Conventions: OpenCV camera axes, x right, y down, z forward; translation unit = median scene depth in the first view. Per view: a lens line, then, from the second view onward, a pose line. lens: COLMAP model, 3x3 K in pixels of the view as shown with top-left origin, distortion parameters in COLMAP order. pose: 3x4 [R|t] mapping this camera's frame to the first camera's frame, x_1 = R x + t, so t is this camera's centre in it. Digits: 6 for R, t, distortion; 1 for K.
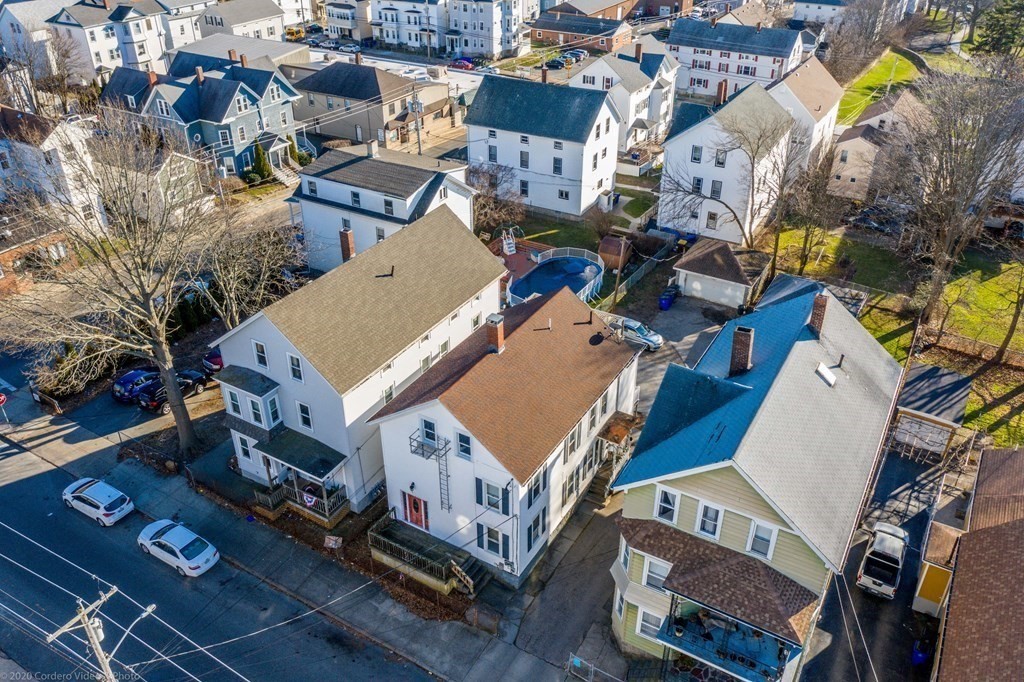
lens RADIAL K [[817.0, 0, 521.3], [0, 817.0, 338.7], [0, 0, 1]] dist [-0.010638, -0.002922]
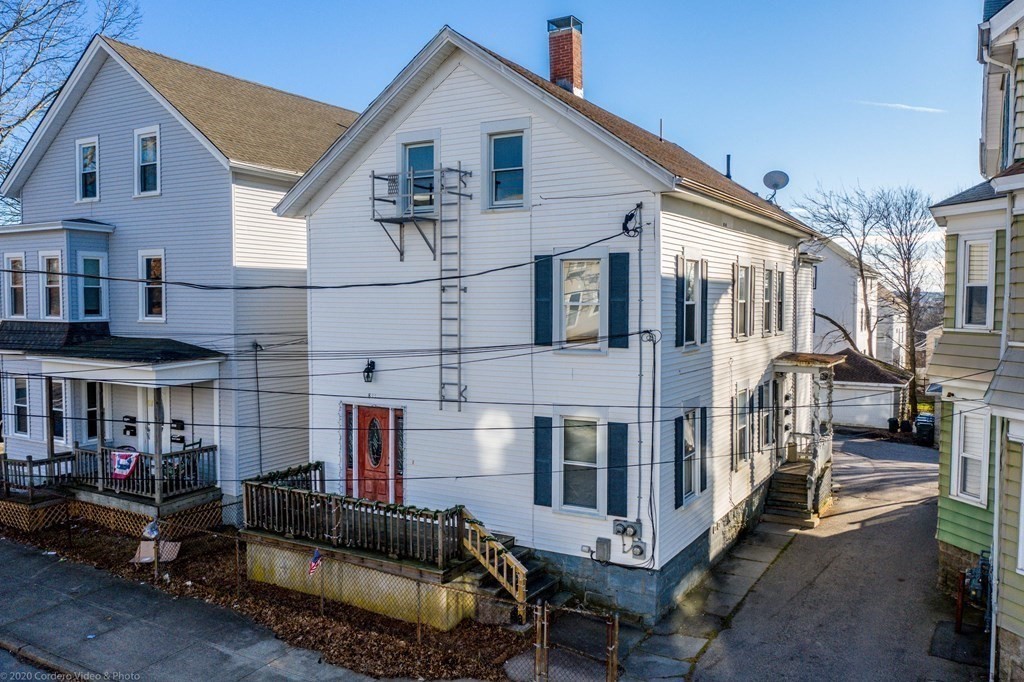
lens RADIAL K [[817.0, 0, 516.8], [0, 817.0, 340.5], [0, 0, 1]] dist [-0.010638, -0.002922]
pose [[0.999990, -0.004440, 0.000331, -0.061867], [0.004060, 0.878931, -0.476931, 0.369261], [0.001827, 0.476928, 0.878940, 0.651244]]
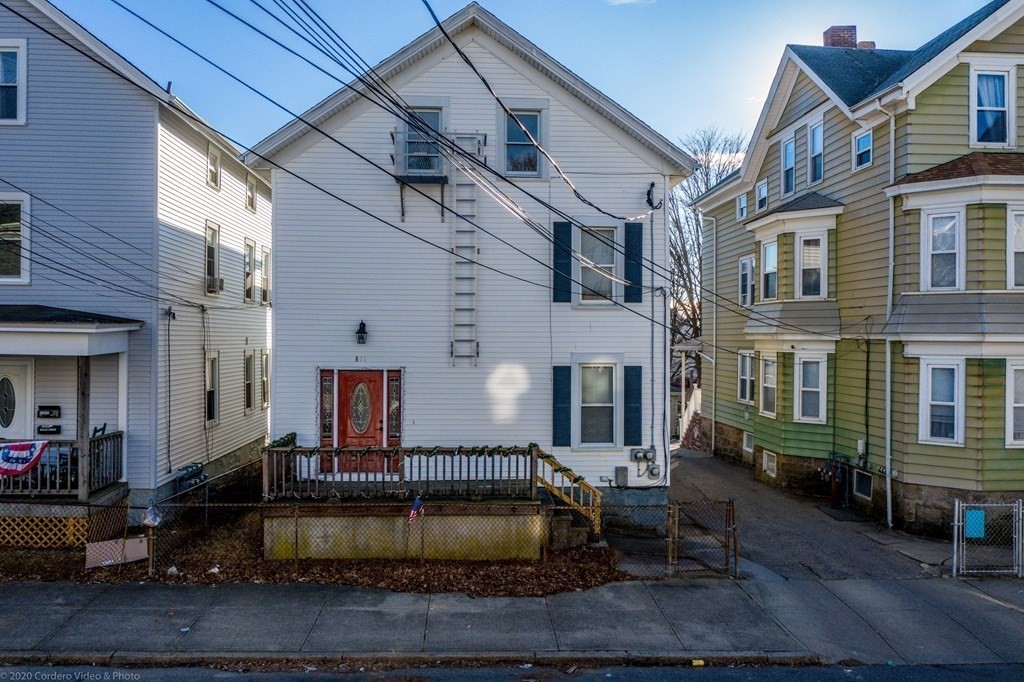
lens RADIAL K [[817.0, 0, 512.8], [0, 817.0, 338.7], [0, 0, 1]] dist [-0.010638, -0.002922]
pose [[0.831096, 0.001517, 0.556127, -0.298038], [0.289791, 0.852320, -0.435399, 0.384035], [-0.474659, 0.523019, 0.707920, 0.704525]]
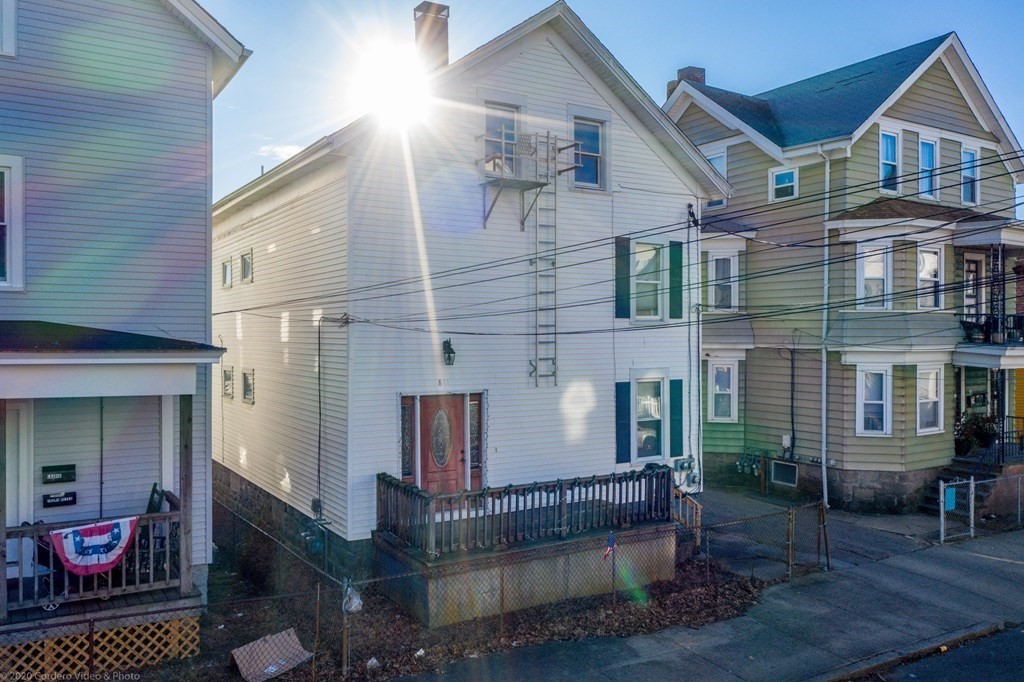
lens RADIAL K [[817.0, 0, 506.8], [0, 817.0, 341.1], [0, 0, 1]] dist [-0.010638, -0.002922]
pose [[0.463073, -0.011953, 0.886240, -0.437550], [0.466358, 0.853586, -0.232165, 0.274724], [-0.753707, 0.520814, 0.400847, 0.859347]]
